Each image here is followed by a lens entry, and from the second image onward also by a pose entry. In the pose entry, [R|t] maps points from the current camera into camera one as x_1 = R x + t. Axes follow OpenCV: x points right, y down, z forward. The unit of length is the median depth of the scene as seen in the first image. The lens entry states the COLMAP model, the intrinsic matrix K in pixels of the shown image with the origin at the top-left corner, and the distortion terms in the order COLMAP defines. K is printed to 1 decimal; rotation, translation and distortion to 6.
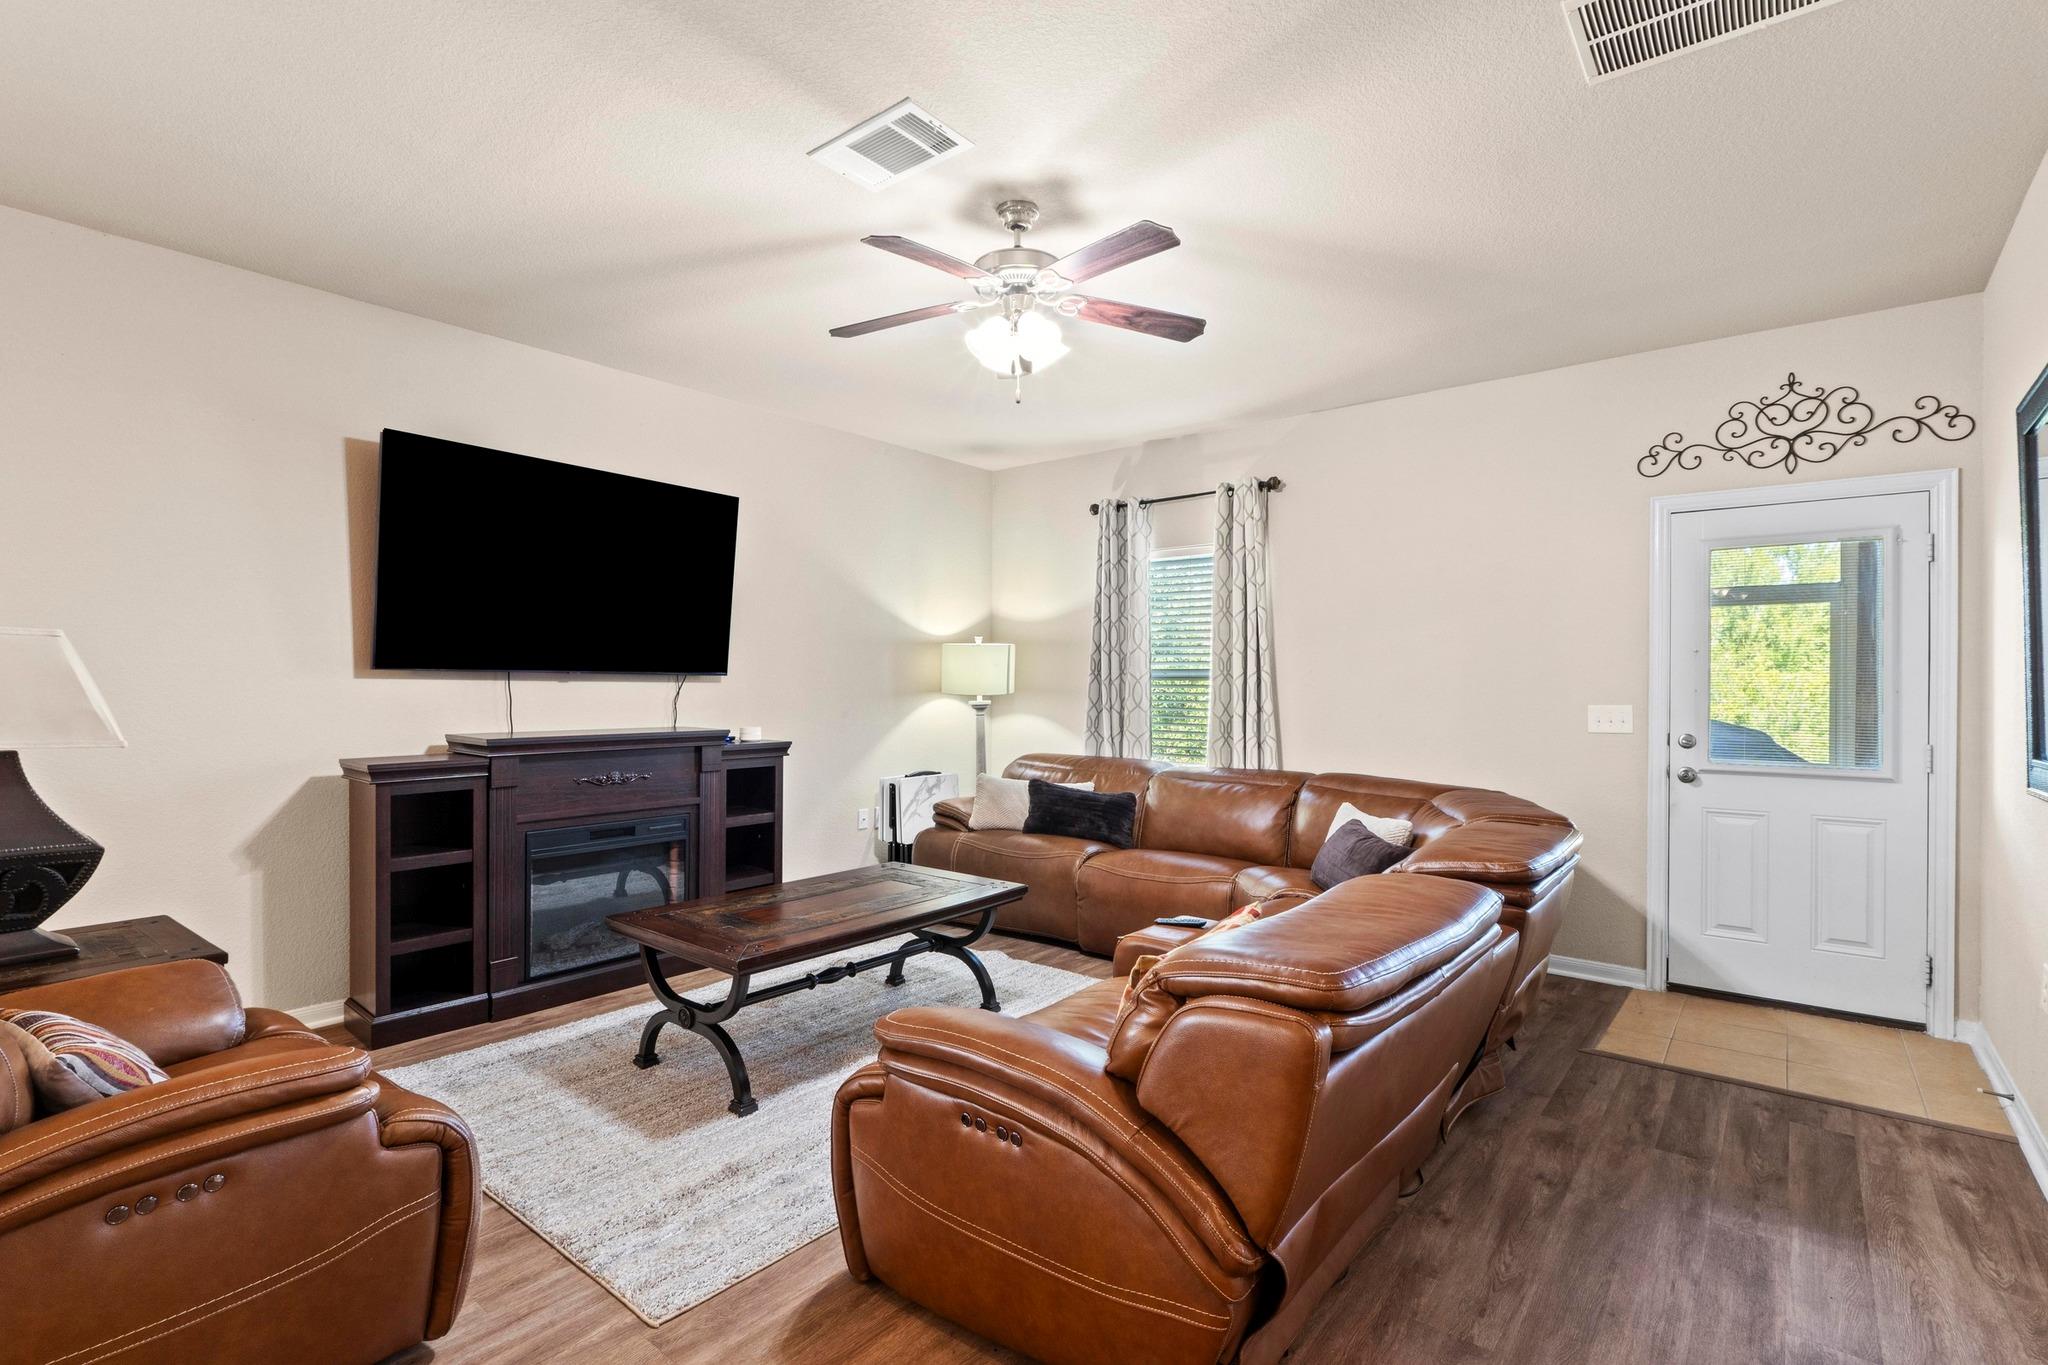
lens RADIAL K [[955.6, 0, 1019.2], [0, 955.6, 685.4], [0, 0, 1]] dist [-0.001324, -0.000770]
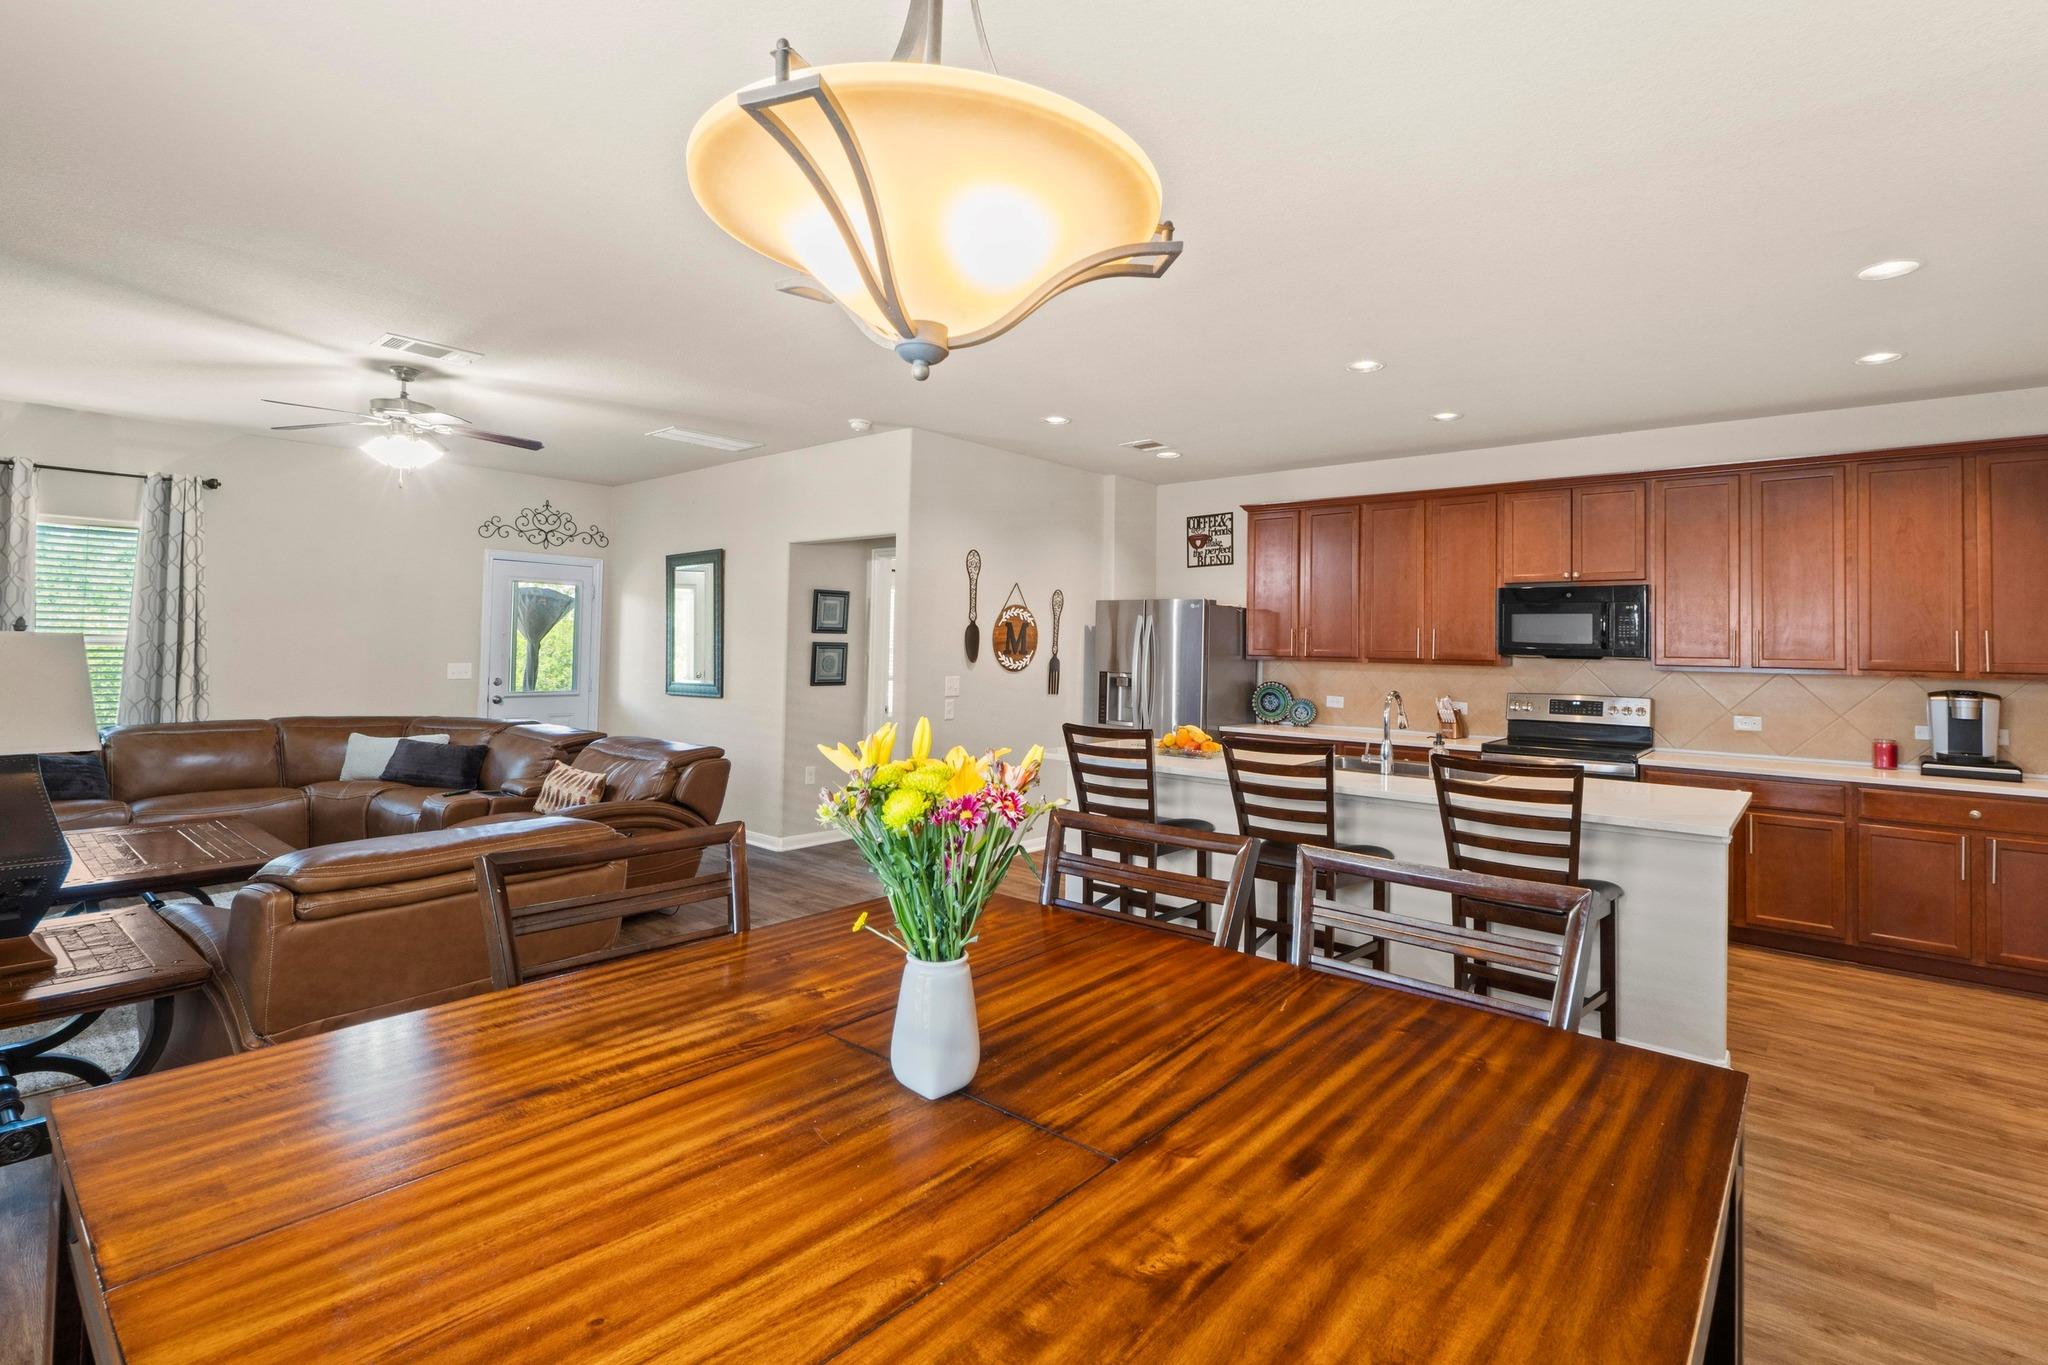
lens RADIAL K [[959.5, 0, 1010.9], [0, 959.5, 620.3], [0, 0, 1]] dist [-0.005854, 0.000116]
pose [[0.032967, 0.021988, 0.999215, -0.956715], [-0.022444, 0.999522, -0.021254, -0.037063], [-0.999204, -0.021725, 0.033445, -0.056901]]
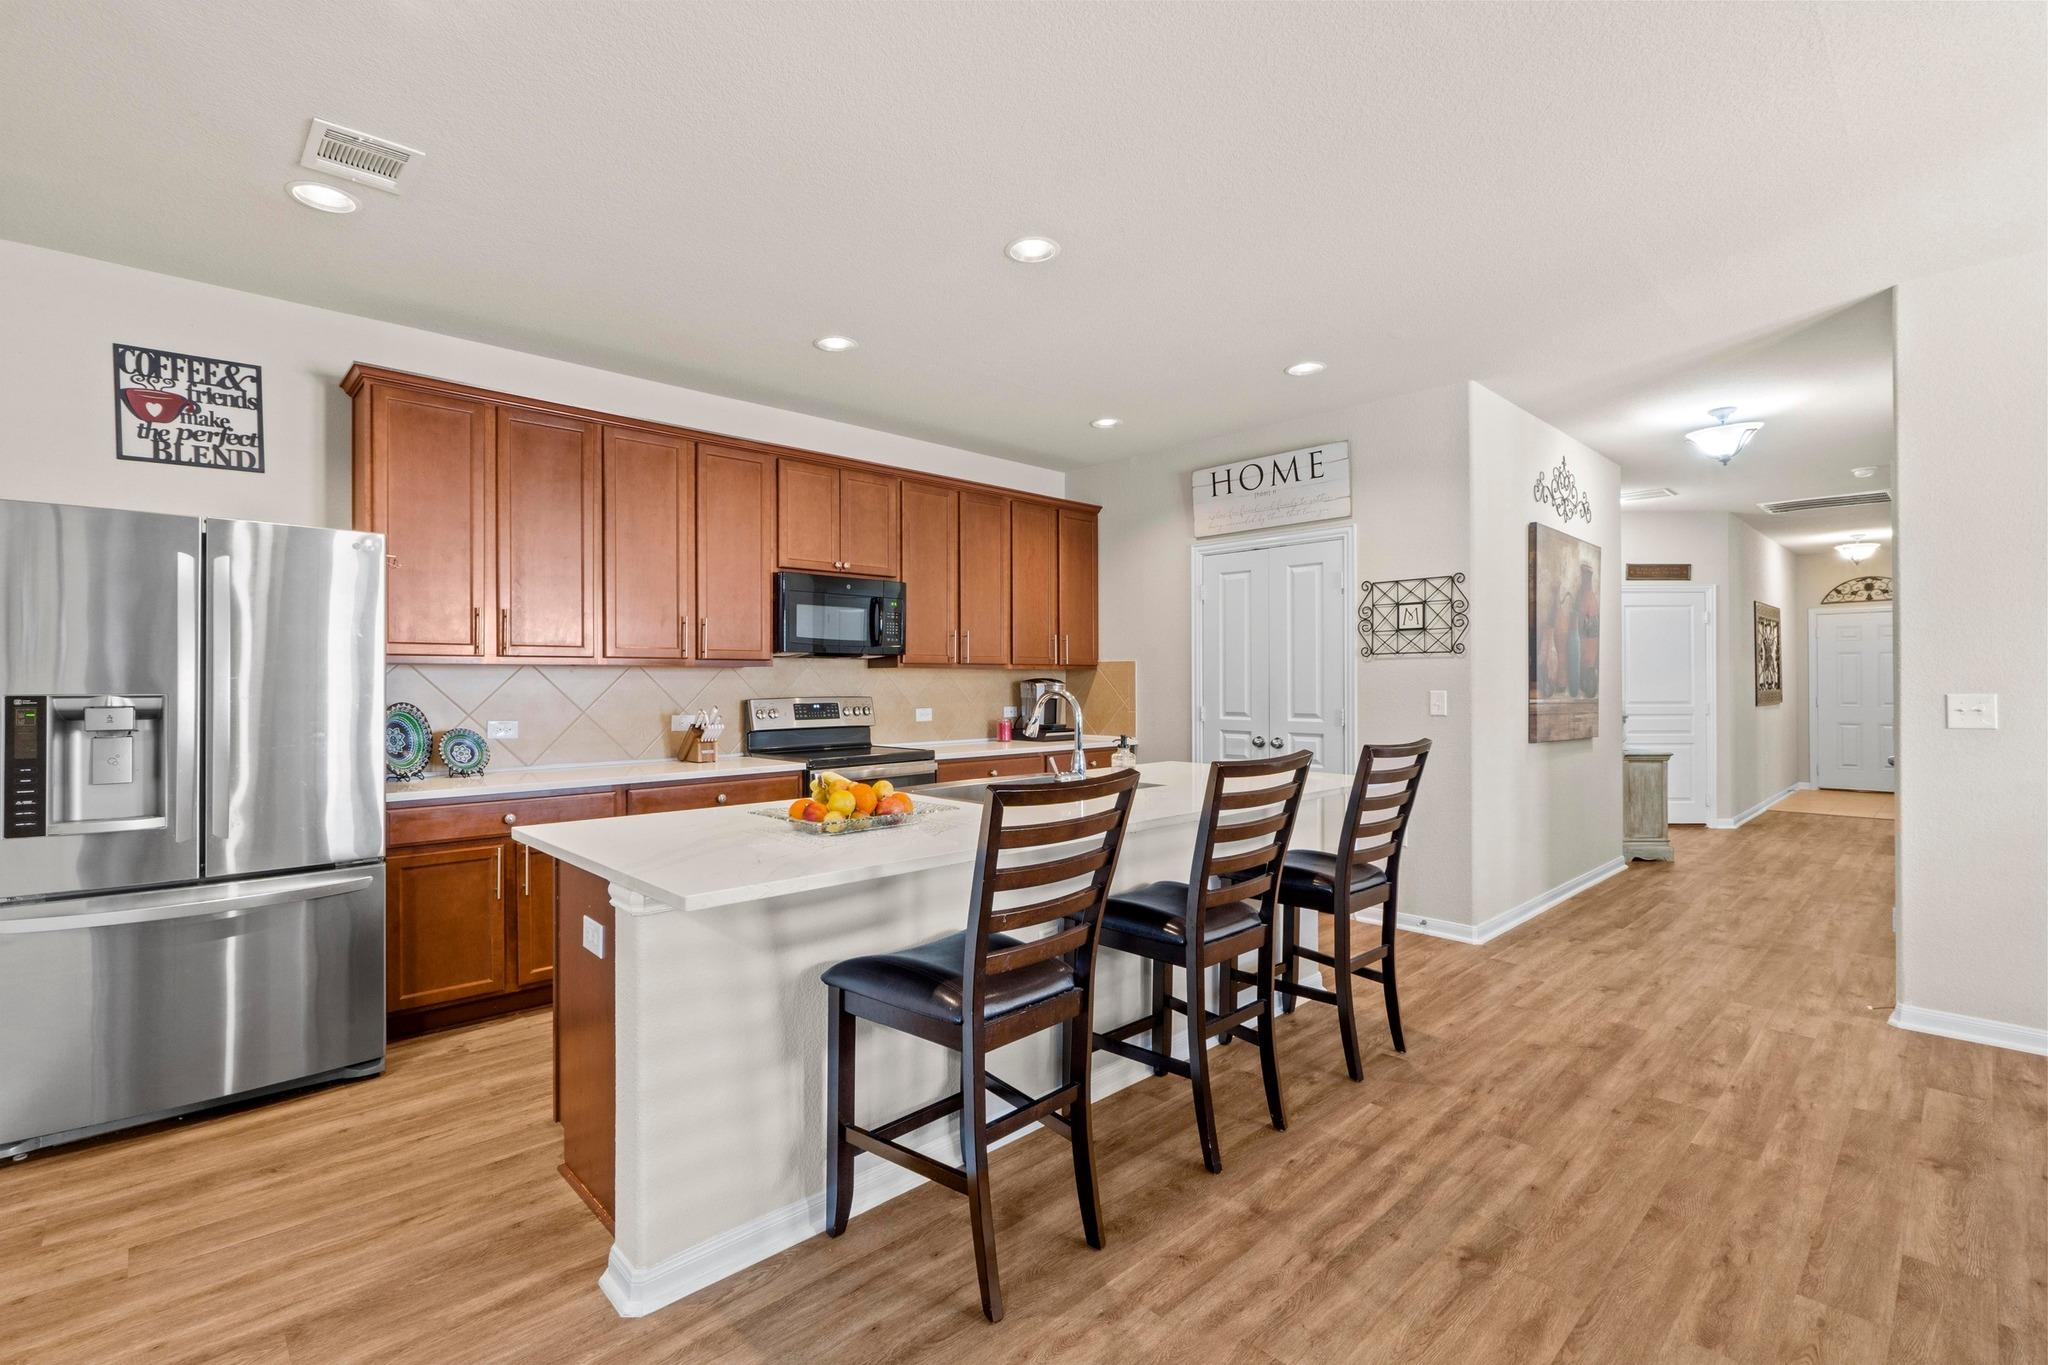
lens RADIAL K [[923.9, 0, 1017.5], [0, 923.9, 679.8], [0, 0, 1]] dist [-0.005051, -0.000623]
pose [[-0.991987, -0.001048, 0.126338, -0.119529], [-0.001797, 0.999982, -0.005810, -0.000605], [-0.126330, -0.005990, -0.991970, 0.280597]]
